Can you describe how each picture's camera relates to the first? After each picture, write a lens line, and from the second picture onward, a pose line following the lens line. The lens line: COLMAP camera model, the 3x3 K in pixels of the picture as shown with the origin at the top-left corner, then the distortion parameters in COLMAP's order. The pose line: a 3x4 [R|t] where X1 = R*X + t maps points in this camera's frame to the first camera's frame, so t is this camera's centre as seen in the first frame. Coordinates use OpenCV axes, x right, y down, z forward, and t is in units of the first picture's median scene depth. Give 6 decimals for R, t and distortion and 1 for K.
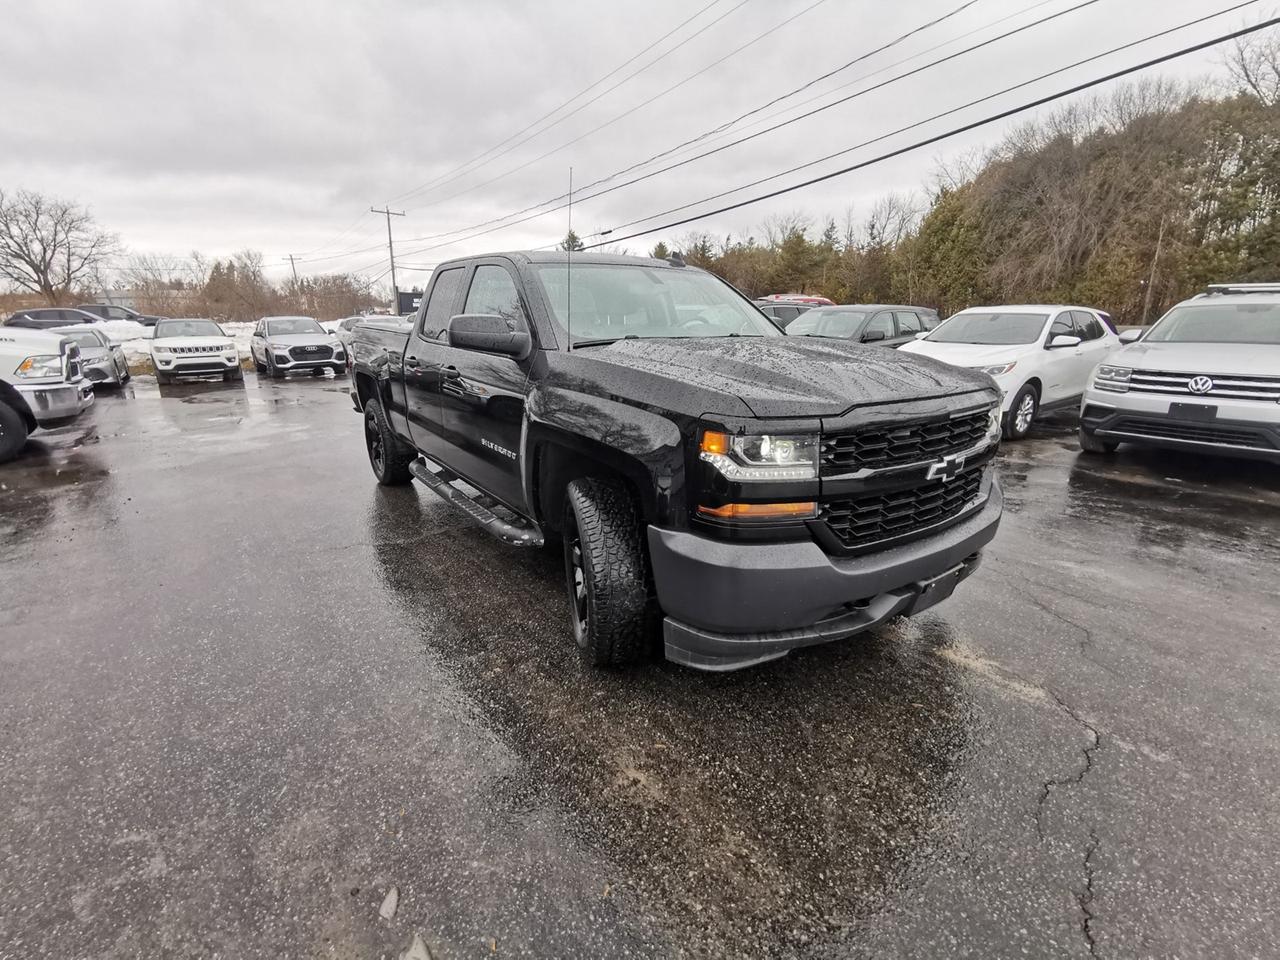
lens RADIAL K [[588.2, 0, 638.4], [0, 588.2, 481.3], [0, 0, 1]] dist [0.018467, -0.011433]
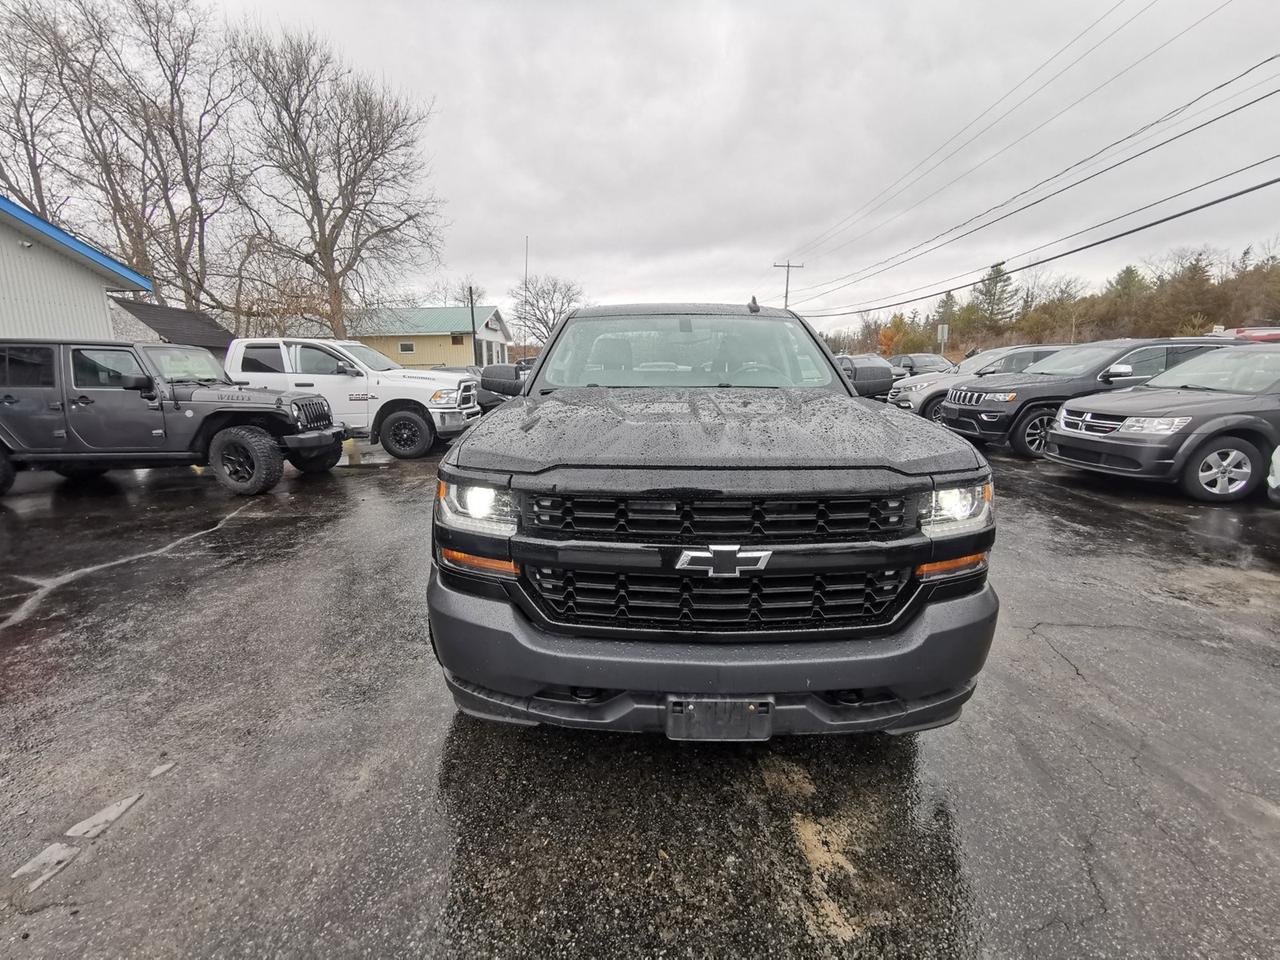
lens RADIAL K [[588.2, 0, 639.9], [0, 588.2, 478.8], [0, 0, 1]] dist [0.018467, -0.011433]
pose [[0.797754, 0.113578, -0.592190, 0.299774], [-0.156966, 0.987357, -0.022084, -0.032141], [0.582195, 0.110572, 0.805495, 0.102812]]
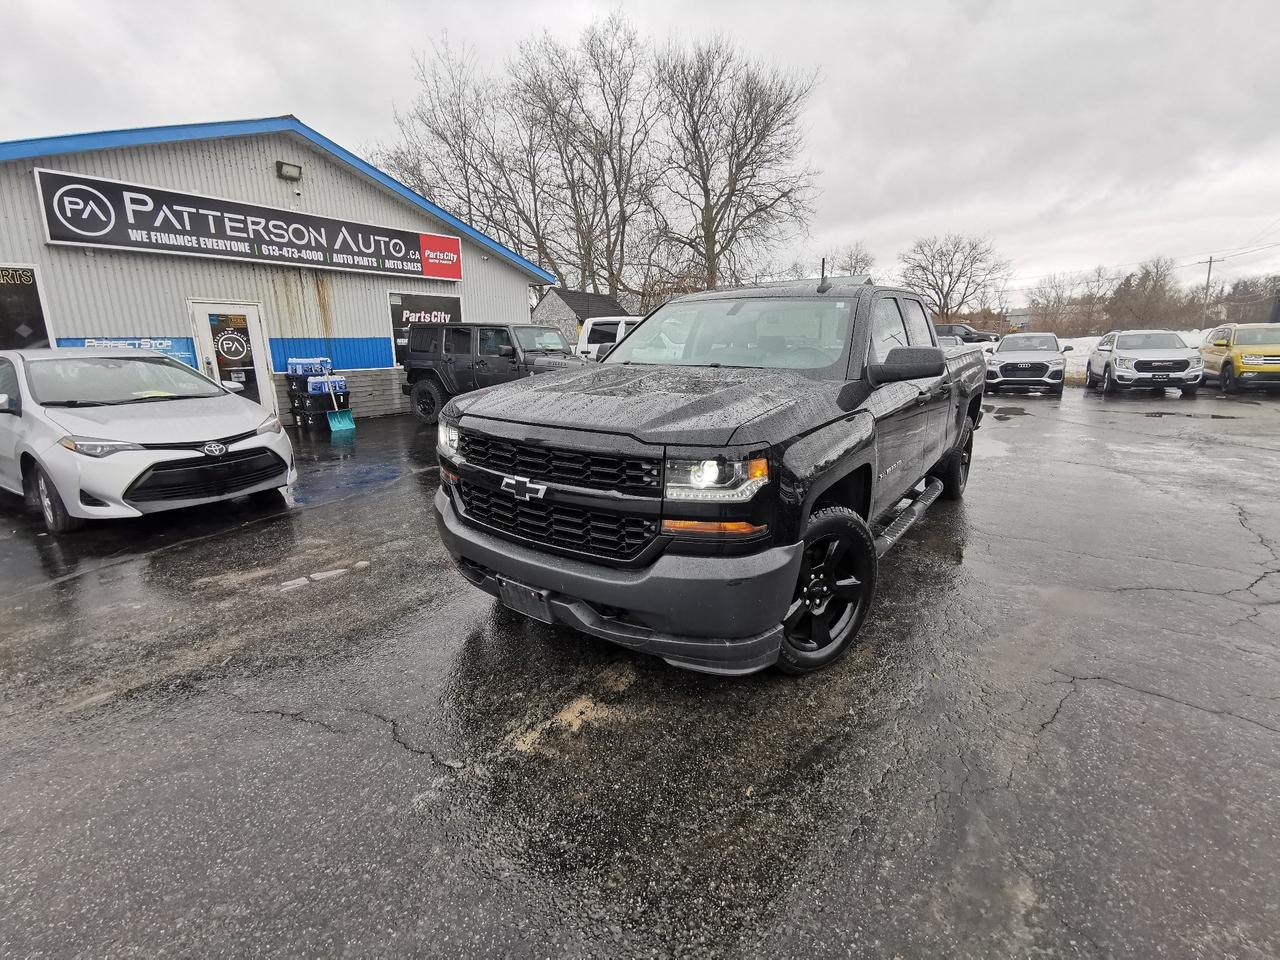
lens RADIAL K [[588.2, 0, 630.7], [0, 588.2, 480.6], [0, 0, 1]] dist [0.018467, -0.011433]
pose [[0.270887, 0.225355, -0.935861, 0.549541], [-0.246277, 0.956079, 0.158938, -0.089500], [0.930574, 0.187427, 0.314489, 0.283806]]
